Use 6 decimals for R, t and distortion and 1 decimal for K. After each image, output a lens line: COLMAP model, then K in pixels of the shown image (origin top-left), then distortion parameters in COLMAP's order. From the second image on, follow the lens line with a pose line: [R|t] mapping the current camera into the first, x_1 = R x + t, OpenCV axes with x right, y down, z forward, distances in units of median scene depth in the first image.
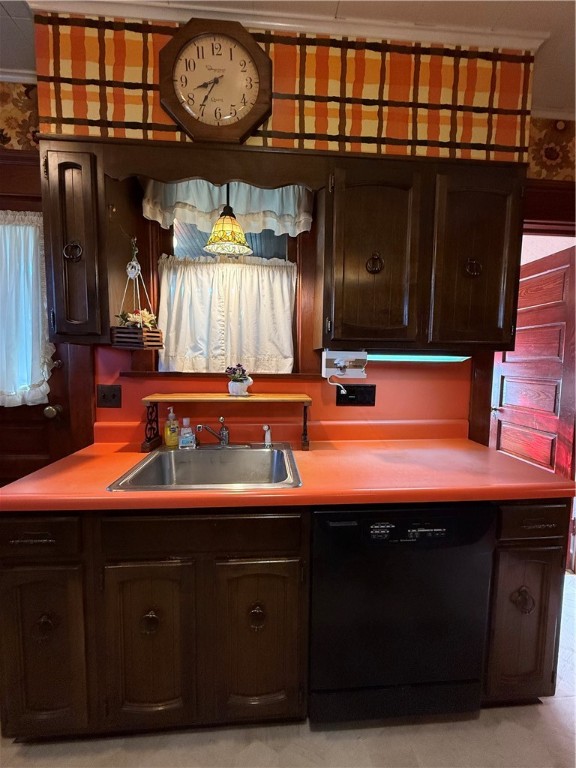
lens RADIAL K [[306.8, 0, 287.3], [0, 306.8, 383.6], [0, 0, 1]] dist [-0.000277, -0.000090]
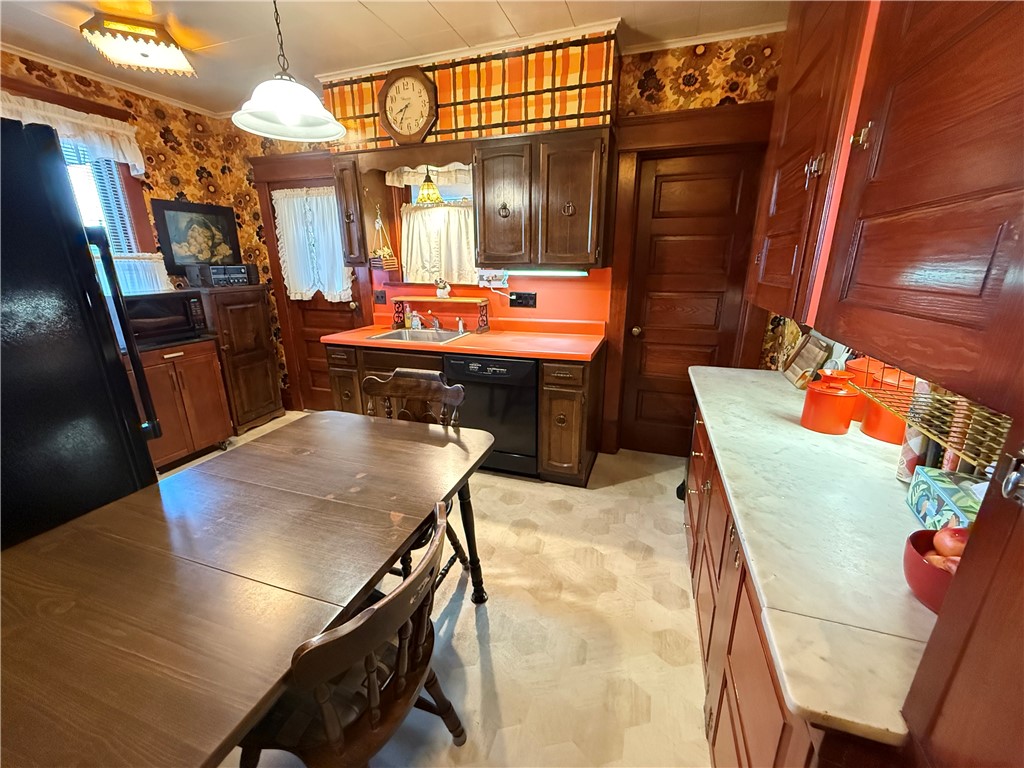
lens RADIAL K [[409.0, 0, 511.4], [0, 409.0, 384.8], [0, 0, 1]] dist [-0.000277, -0.000090]
pose [[0.920125, 0.098221, -0.379107, 1.201502], [-0.012420, 0.974869, 0.222431, 0.001068], [0.391427, -0.199956, 0.898222, -1.019124]]
